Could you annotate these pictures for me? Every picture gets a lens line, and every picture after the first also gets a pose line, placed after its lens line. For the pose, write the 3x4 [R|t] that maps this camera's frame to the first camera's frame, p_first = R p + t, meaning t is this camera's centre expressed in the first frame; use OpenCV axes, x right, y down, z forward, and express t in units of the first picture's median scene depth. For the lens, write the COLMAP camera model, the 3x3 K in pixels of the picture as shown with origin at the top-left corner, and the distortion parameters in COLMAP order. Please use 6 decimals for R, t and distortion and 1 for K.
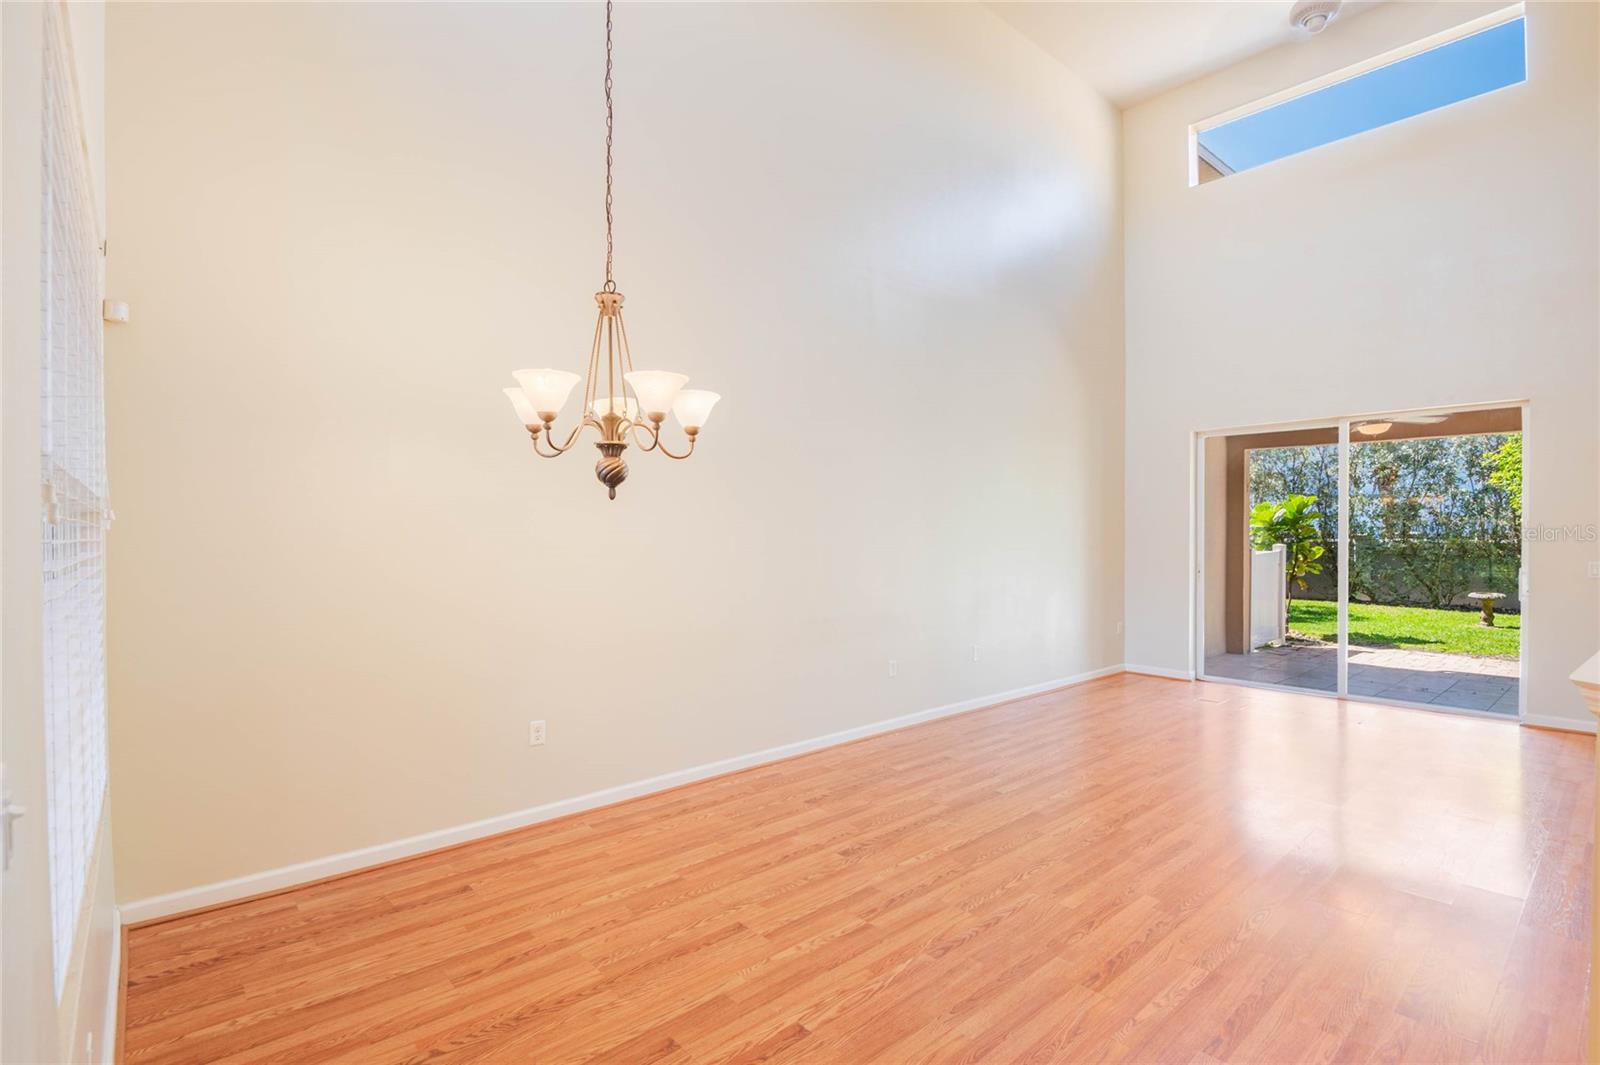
lens RADIAL K [[752.5, 0, 800.7], [0, 752.5, 535.3], [0, 0, 1]] dist [-0.029274, -0.001928]
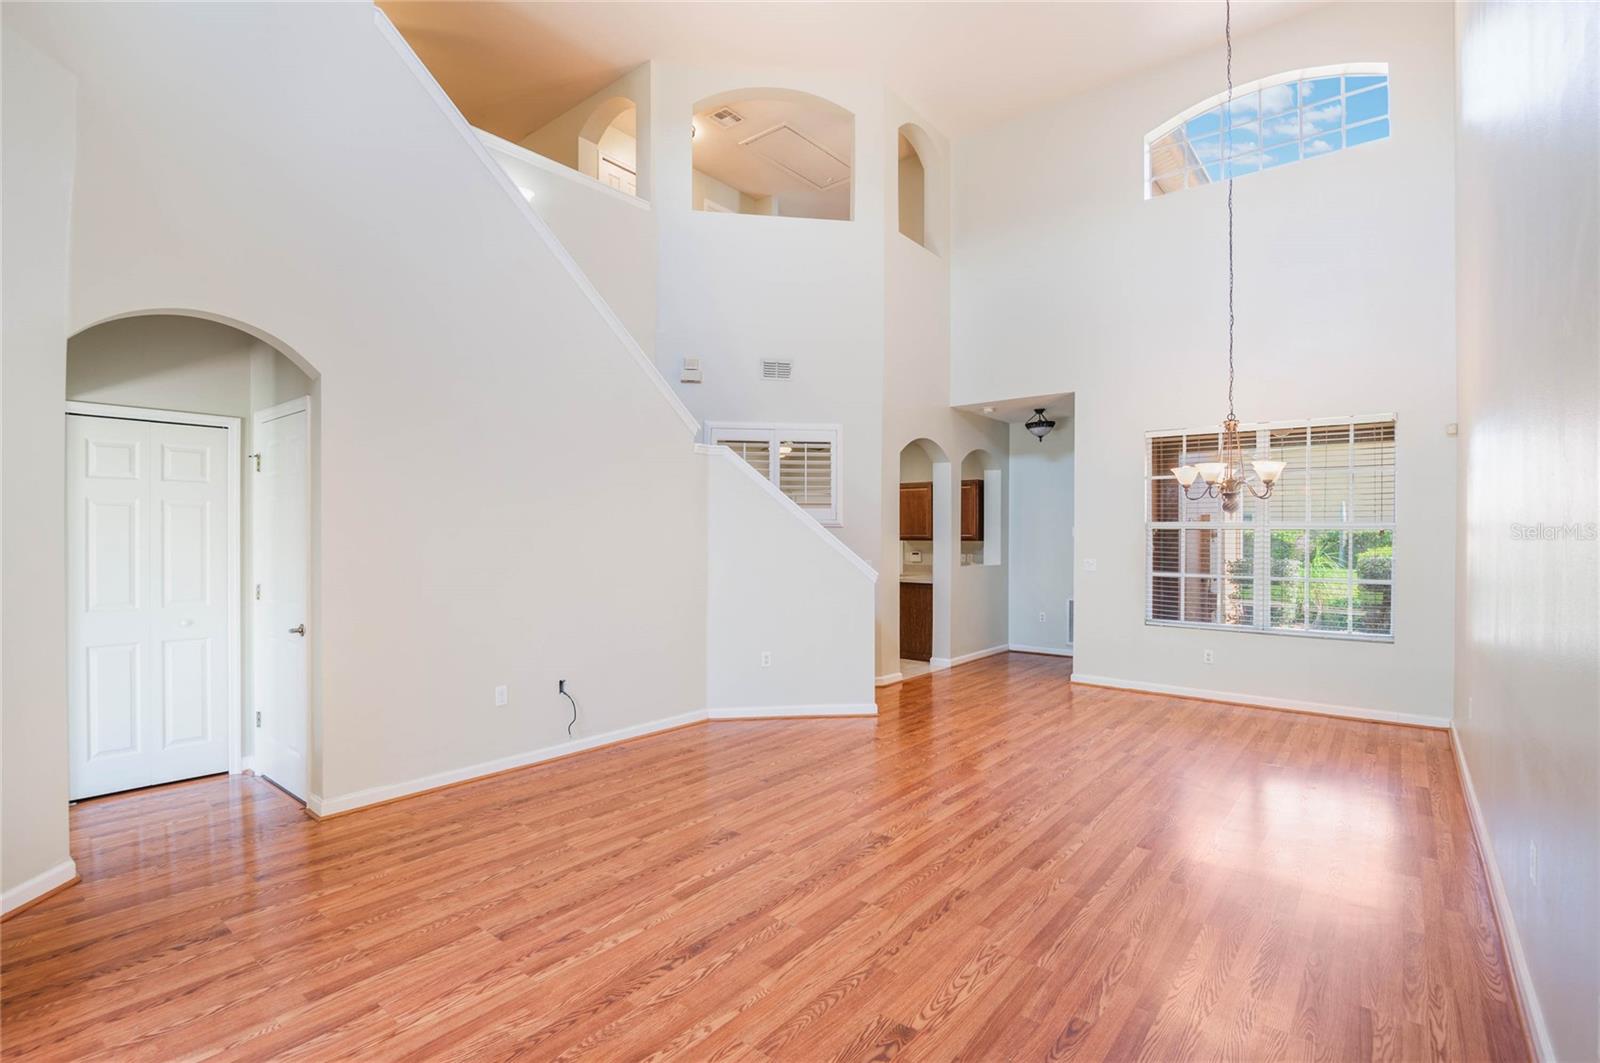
lens RADIAL K [[752.5, 0, 798.0], [0, 752.5, 532.0], [0, 0, 1]] dist [-0.029274, -0.001928]
pose [[-0.984890, 0.003069, -0.173155, 0.882278], [0.002871, 0.999995, 0.001395, -0.013357], [0.173159, 0.000877, -0.984894, 1.963500]]
